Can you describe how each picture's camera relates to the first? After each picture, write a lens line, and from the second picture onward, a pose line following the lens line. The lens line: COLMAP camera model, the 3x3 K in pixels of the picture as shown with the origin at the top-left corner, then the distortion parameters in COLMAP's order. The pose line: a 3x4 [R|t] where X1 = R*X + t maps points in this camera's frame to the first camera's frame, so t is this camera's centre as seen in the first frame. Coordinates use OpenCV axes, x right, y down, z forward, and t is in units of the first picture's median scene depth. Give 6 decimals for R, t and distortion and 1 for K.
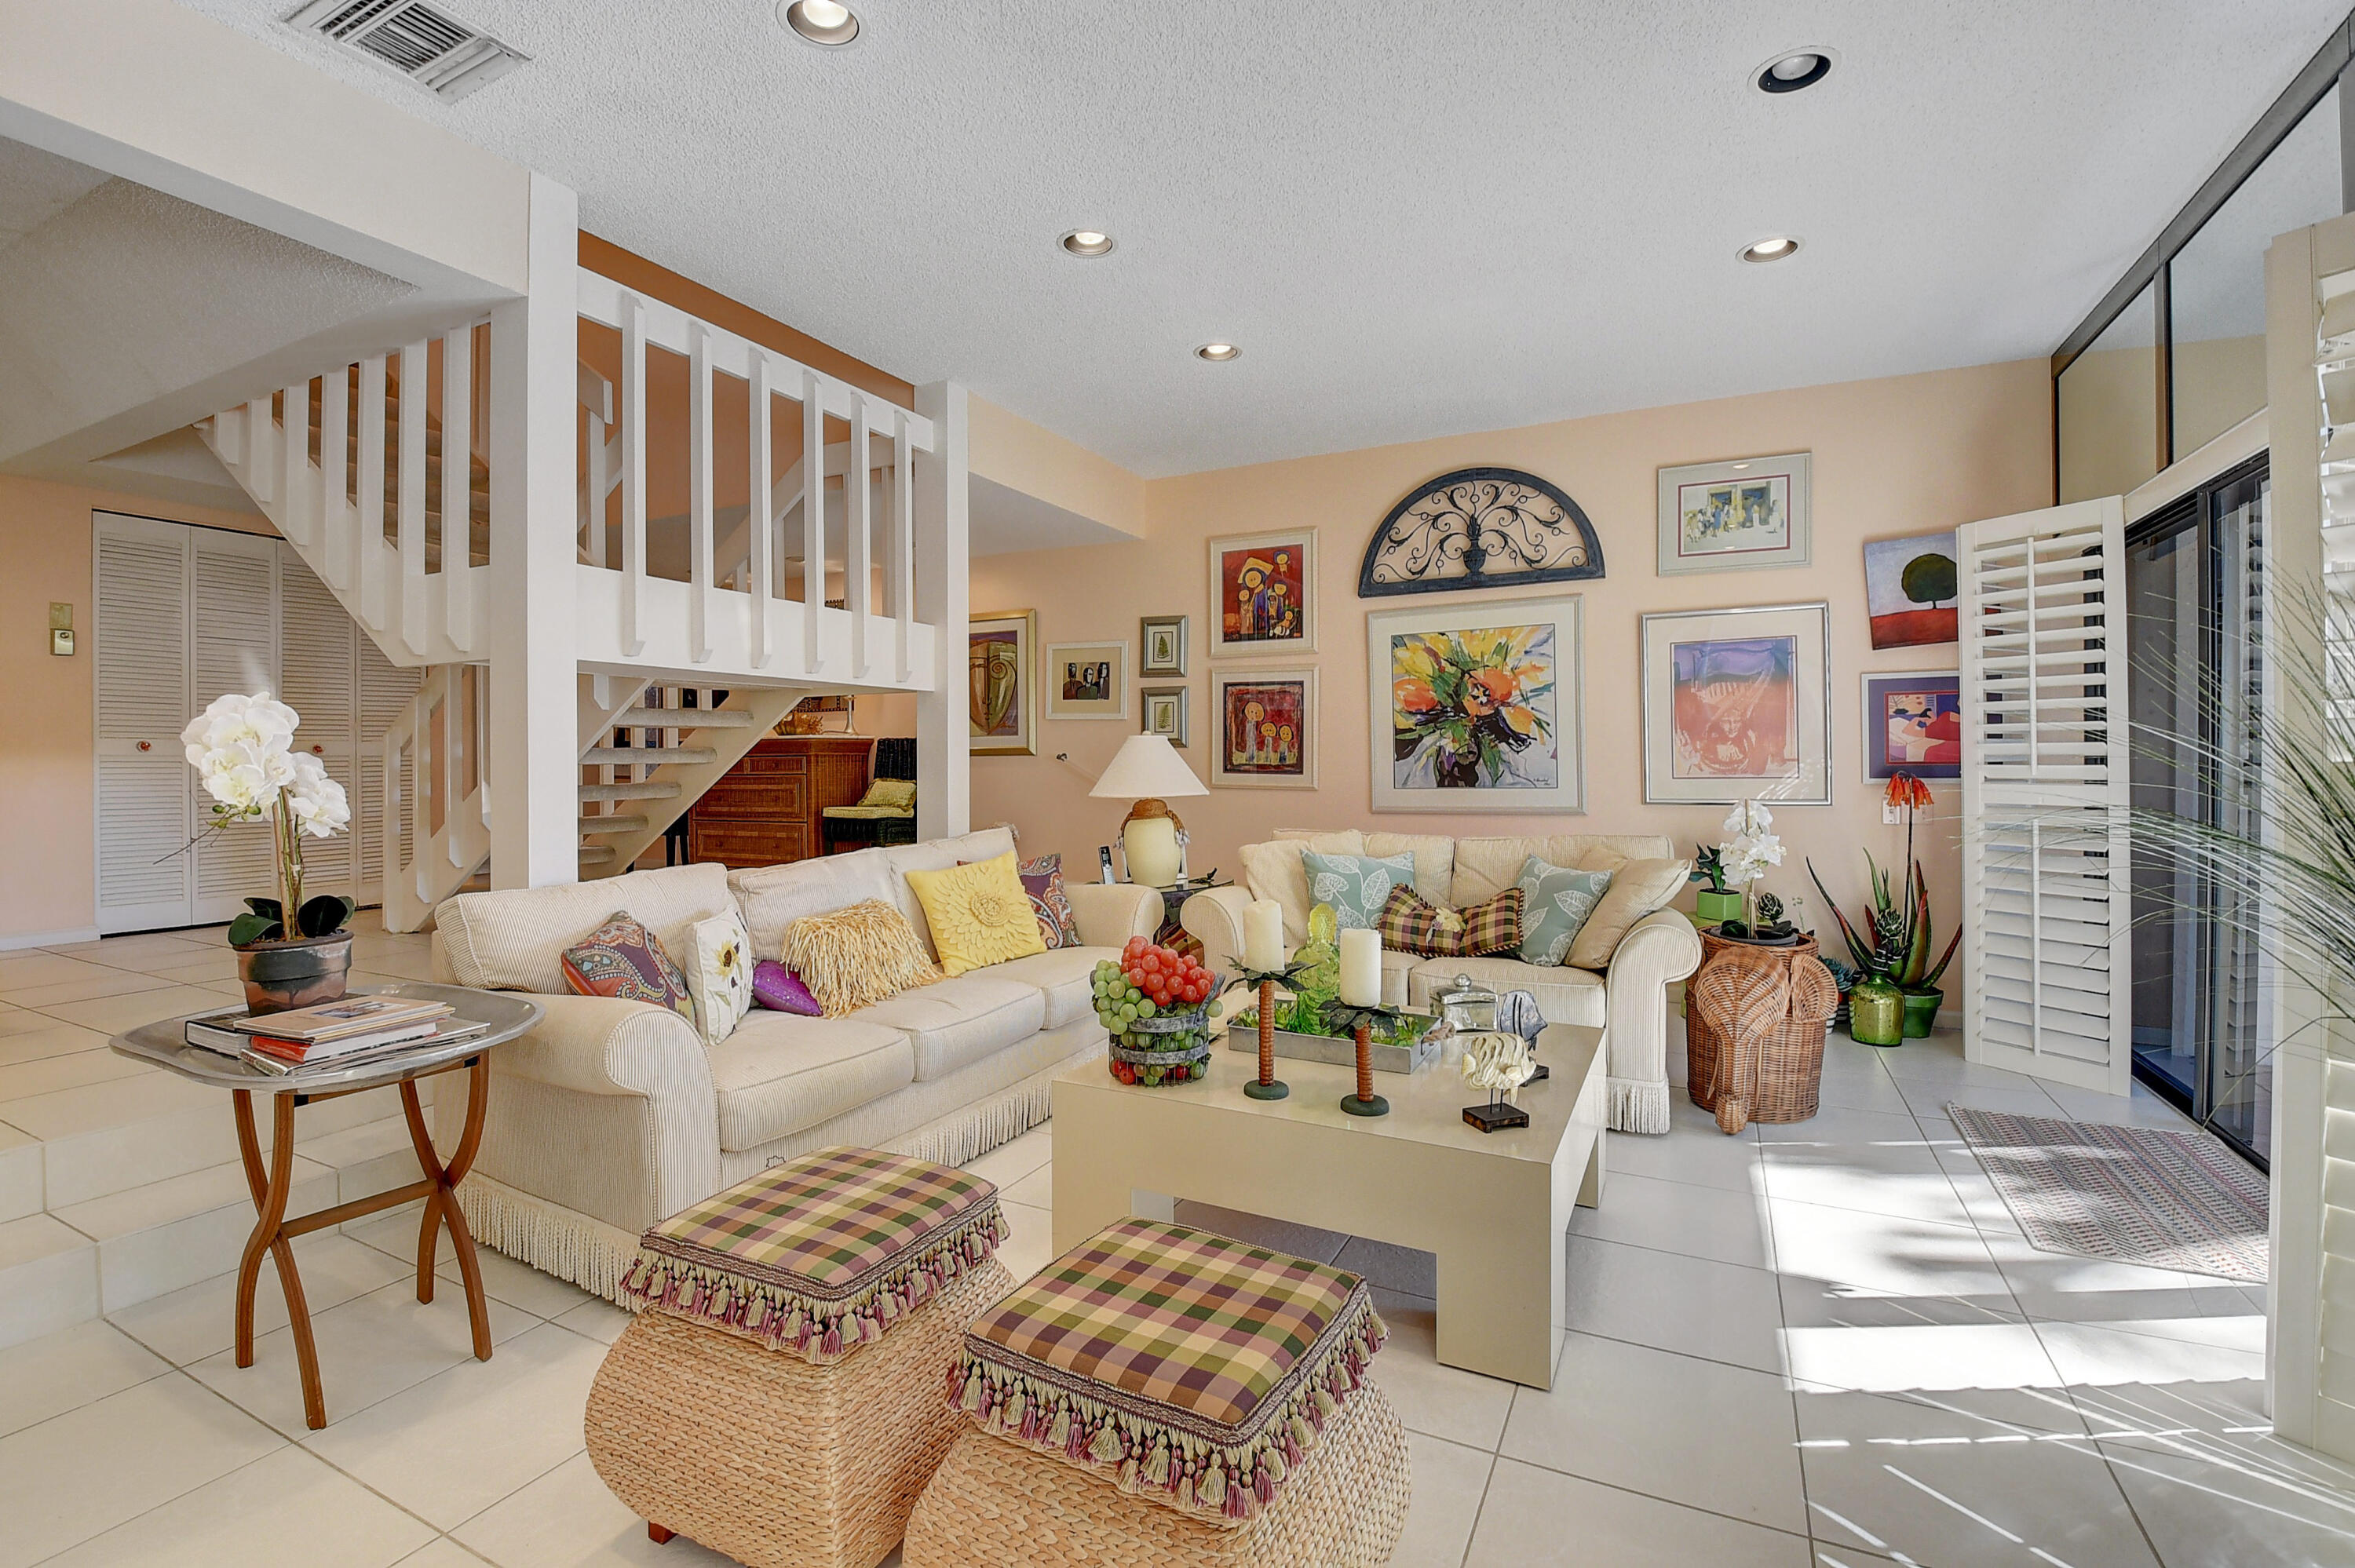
lens RADIAL K [[1034.9, 0, 1166.8], [0, 1034.9, 752.2], [0, 0, 1]] dist [0.003720, -0.017208]
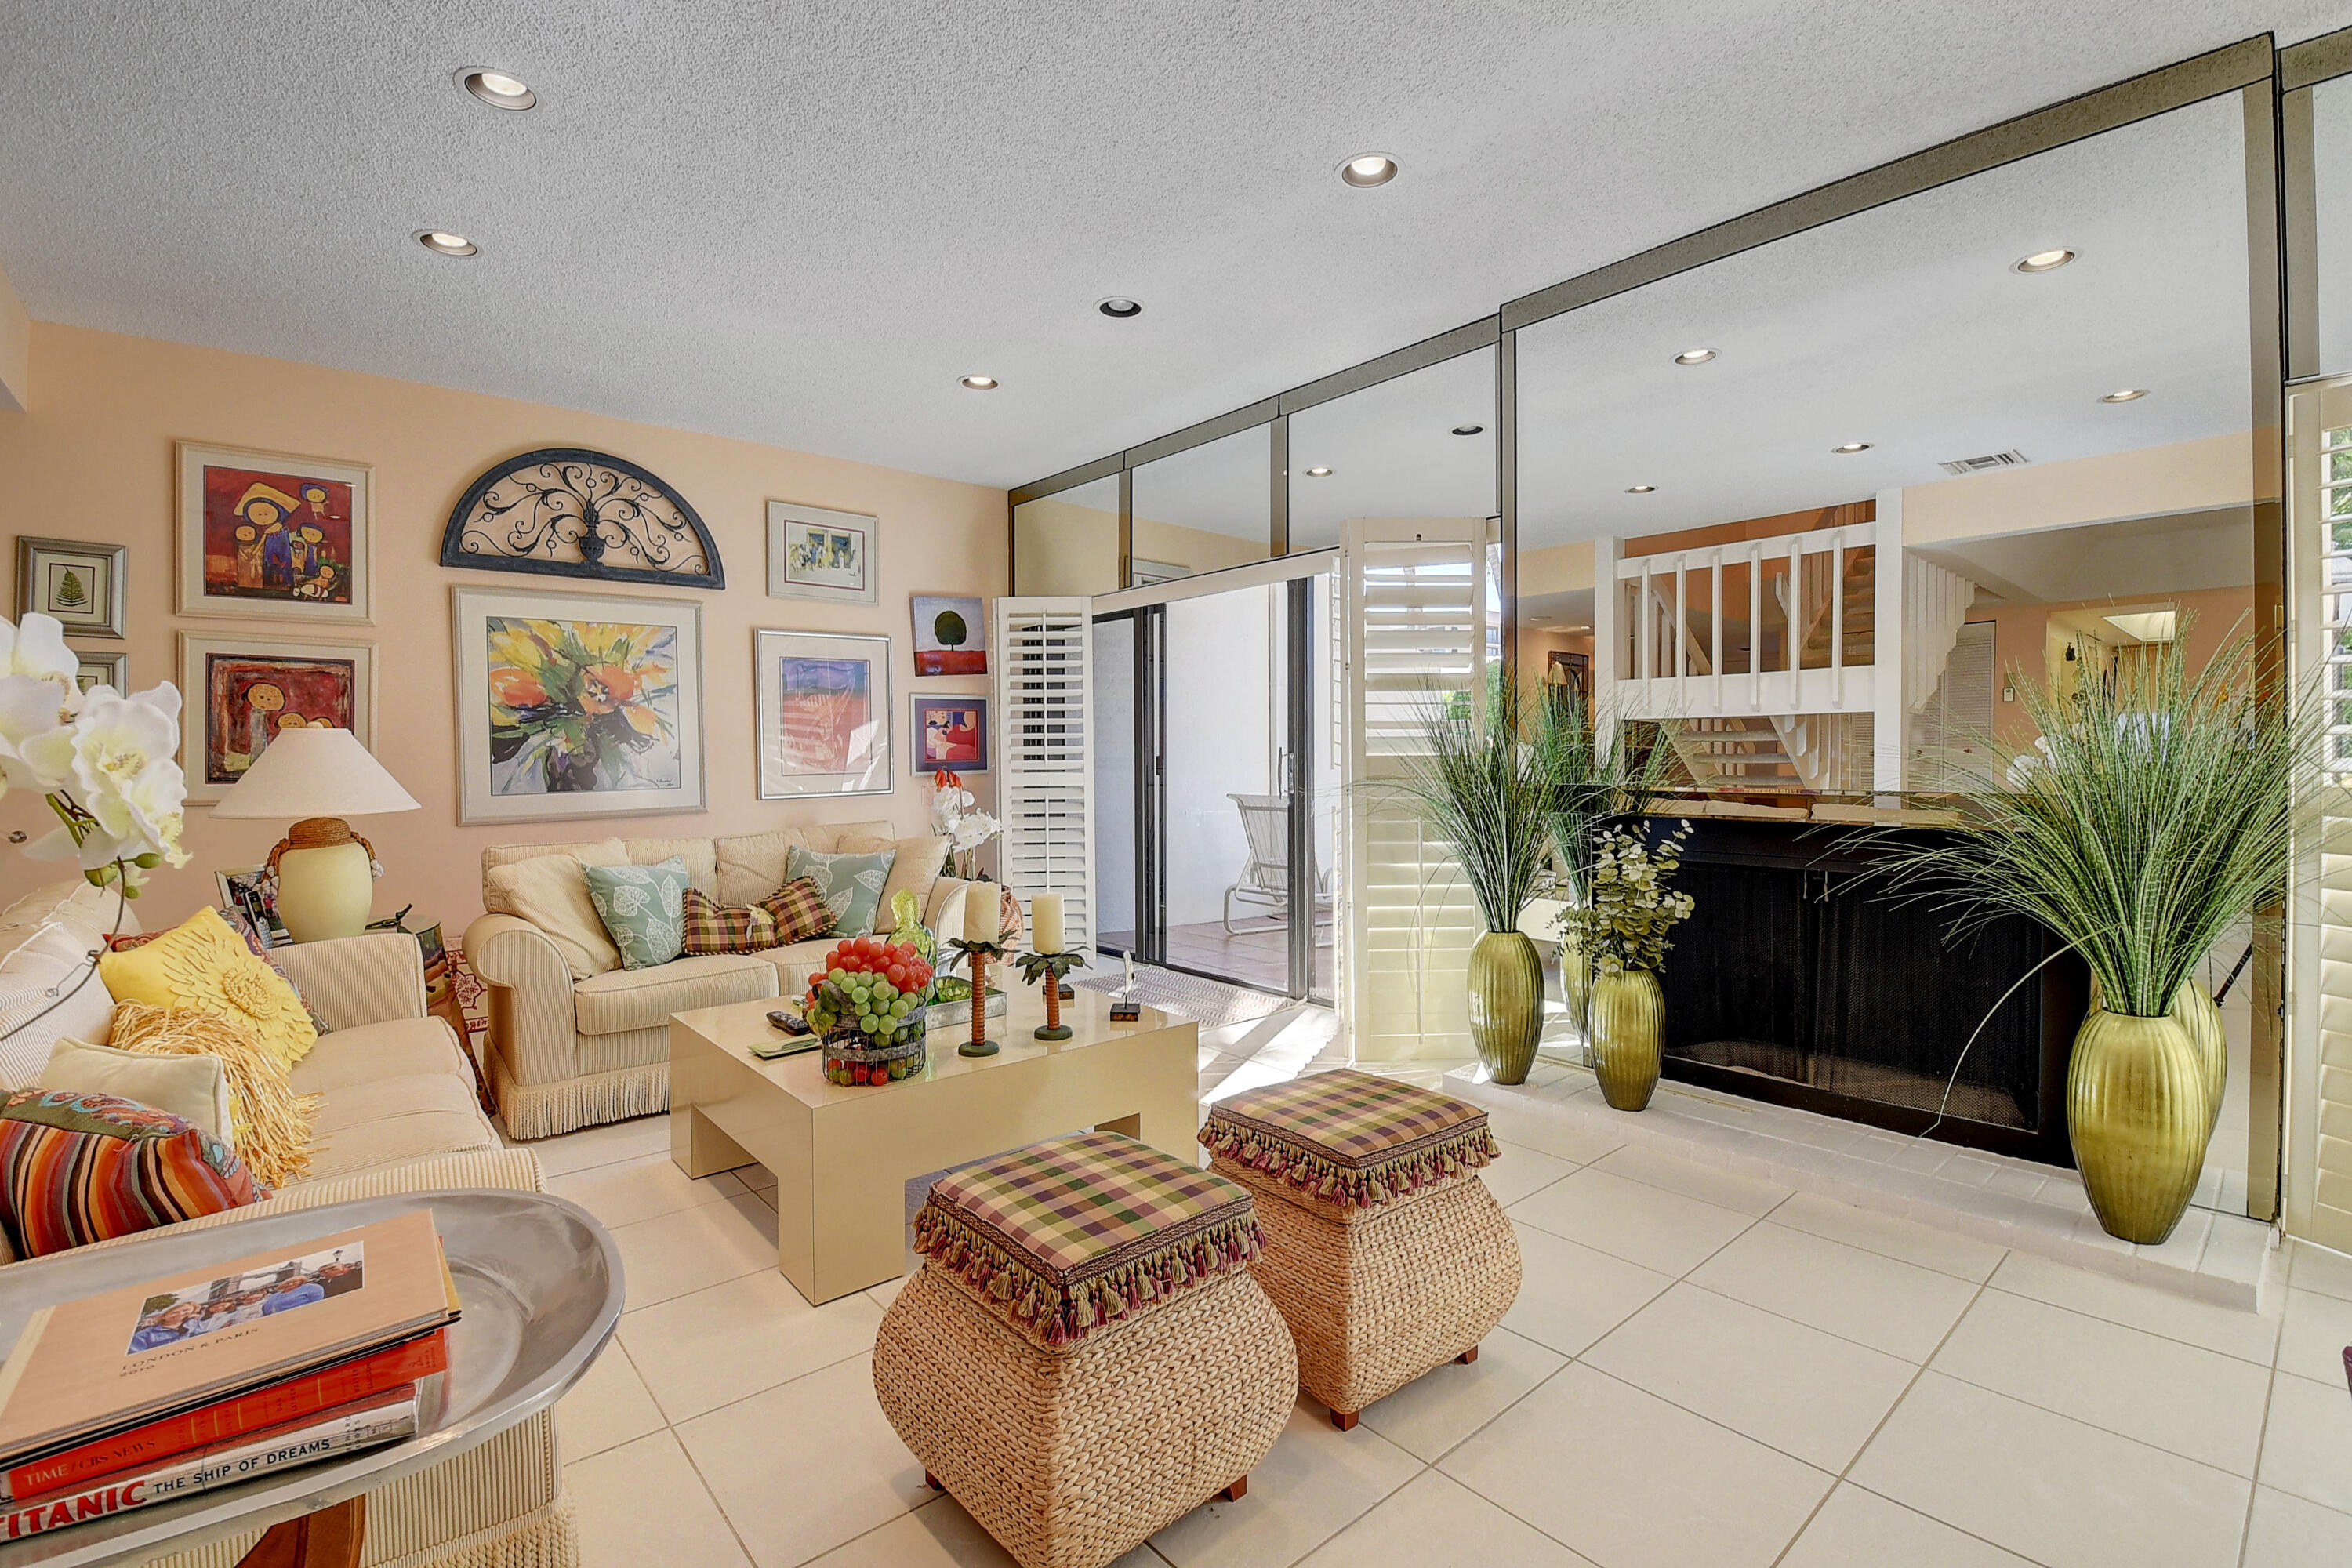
lens RADIAL K [[1033.7, 0, 1174.2], [0, 1033.7, 753.3], [0, 0, 1]] dist [0.003720, -0.017208]
pose [[0.383715, -0.000552, 0.923452, -0.370244], [0.000108, 1.000000, 0.000553, -0.000152], [-0.923452, -0.000113, 0.383715, 0.153955]]
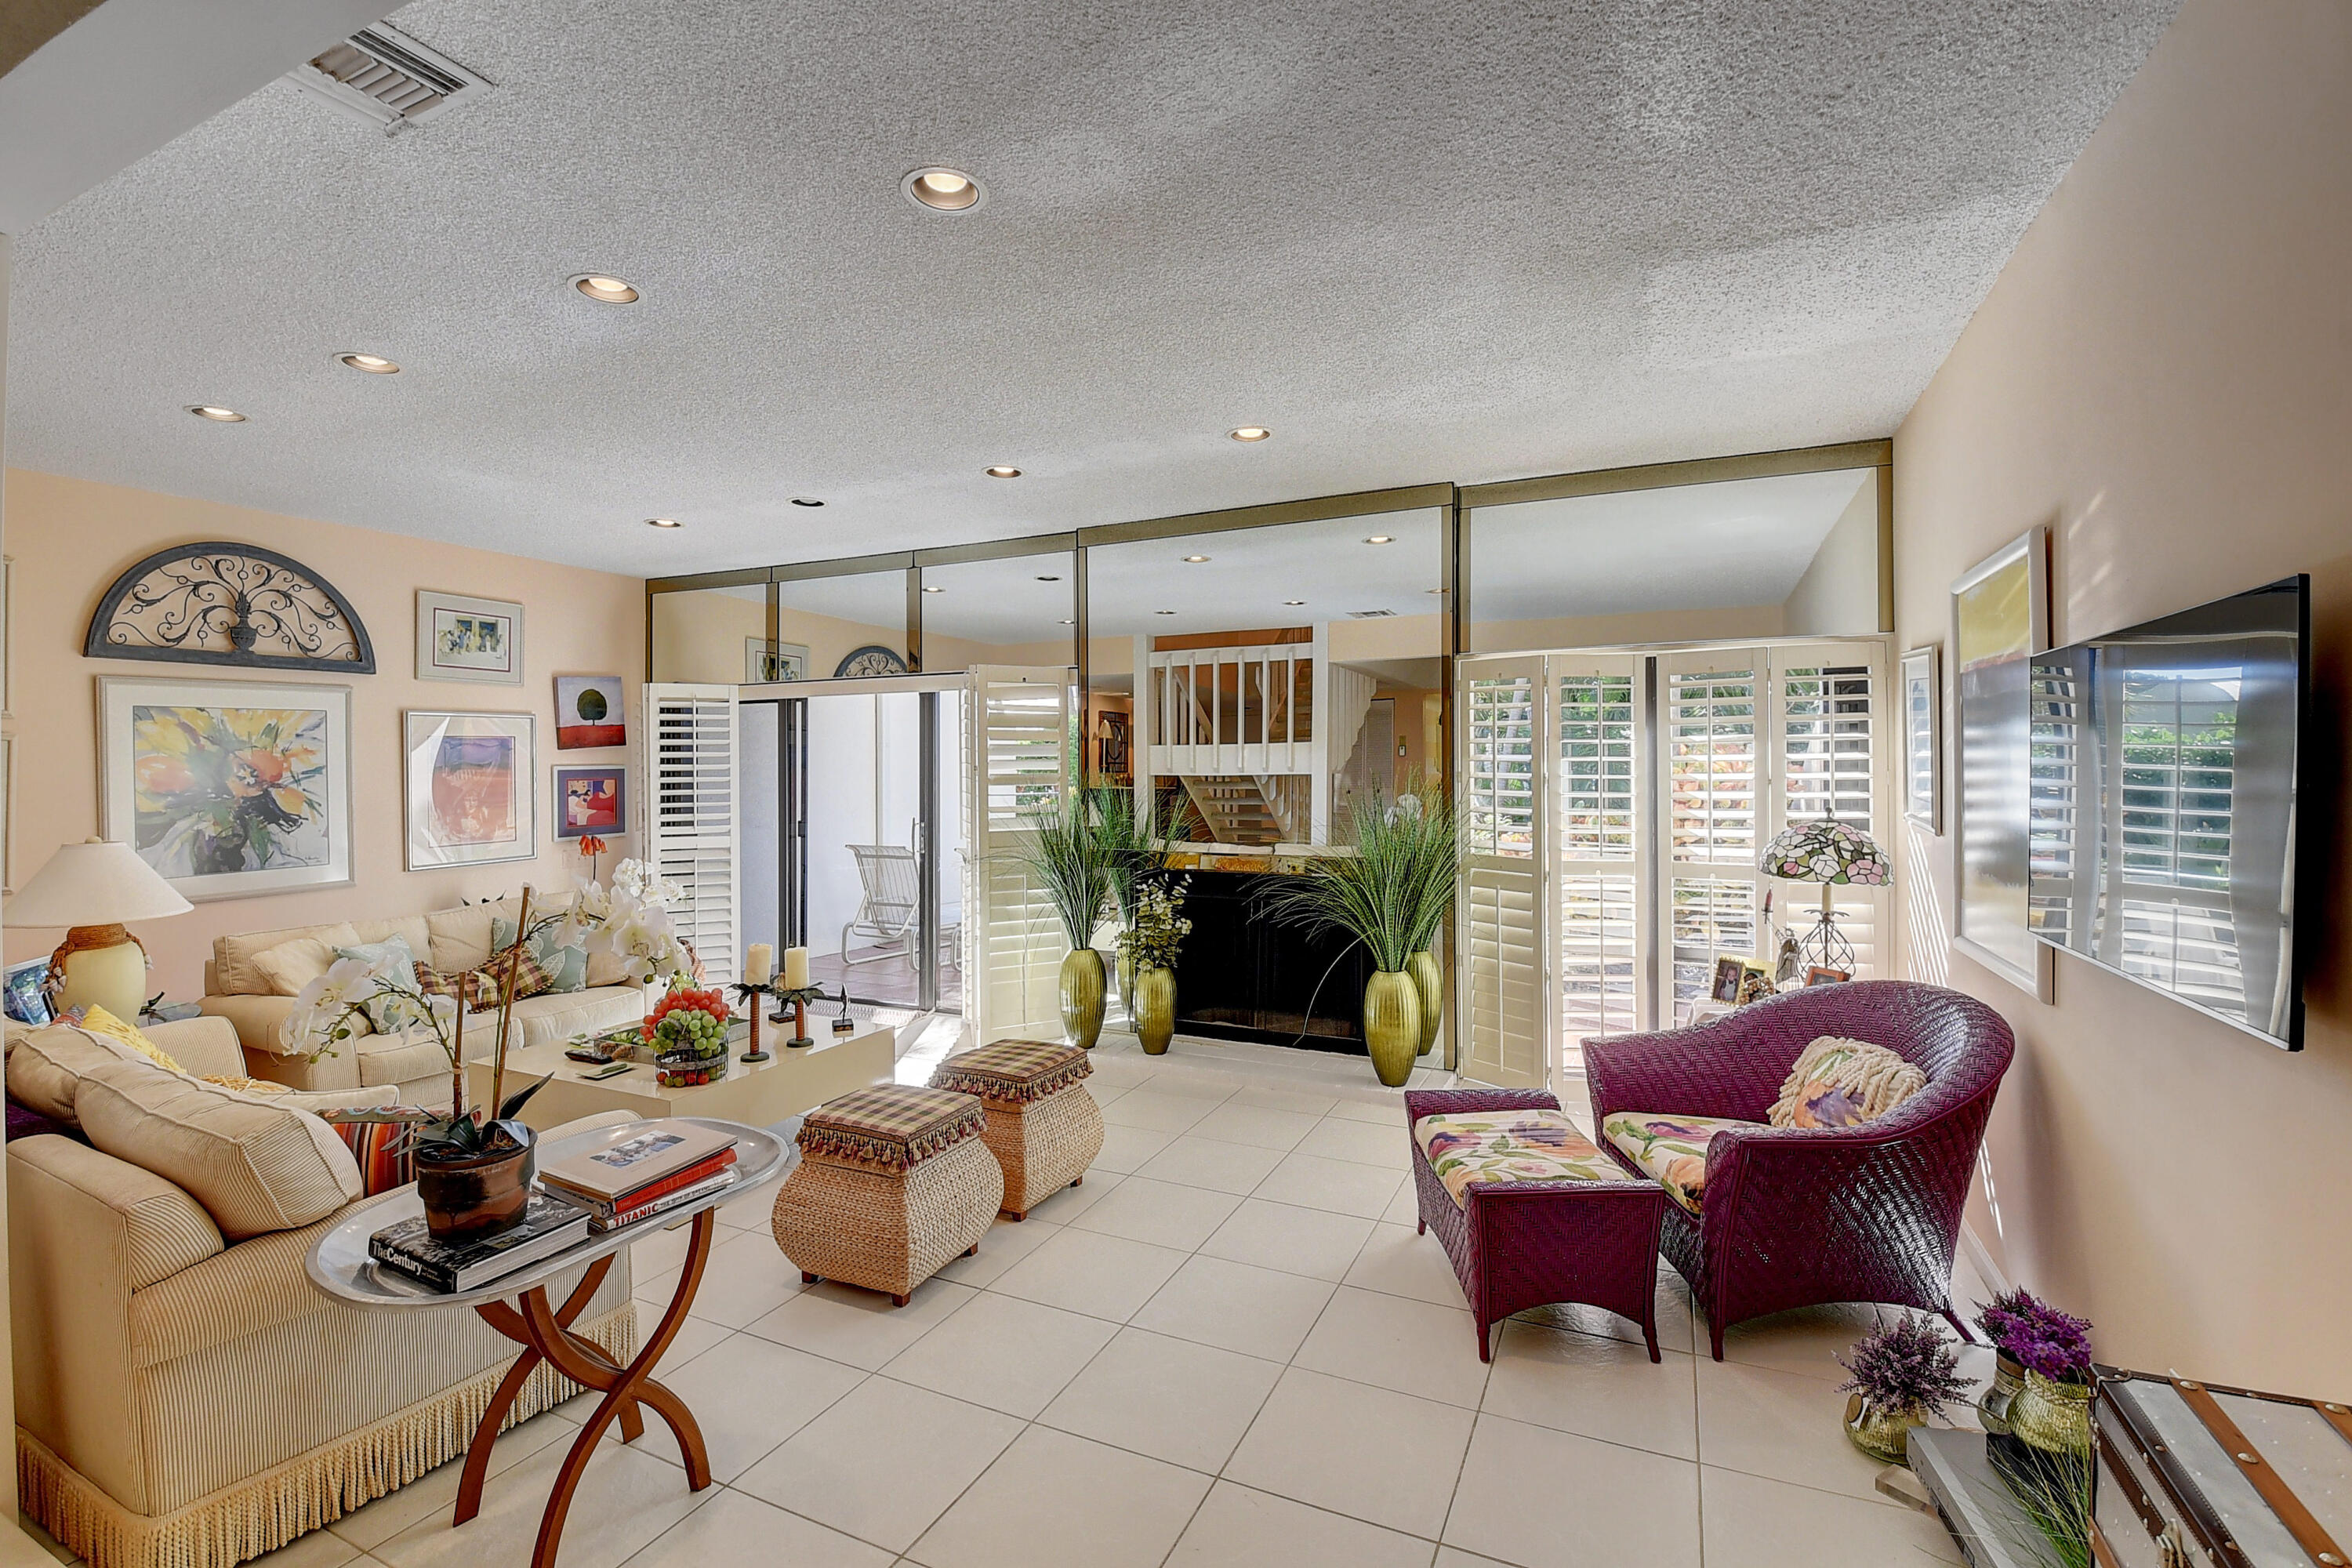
lens RADIAL K [[1033.7, 0, 1150.1], [0, 1033.7, 739.5], [0, 0, 1]] dist [0.003720, -0.017208]
pose [[-0.011959, 0.027025, 0.999563, -0.686475], [0.003337, 0.999630, -0.026987, -0.061659], [-0.999923, 0.003013, -0.012045, 0.157551]]
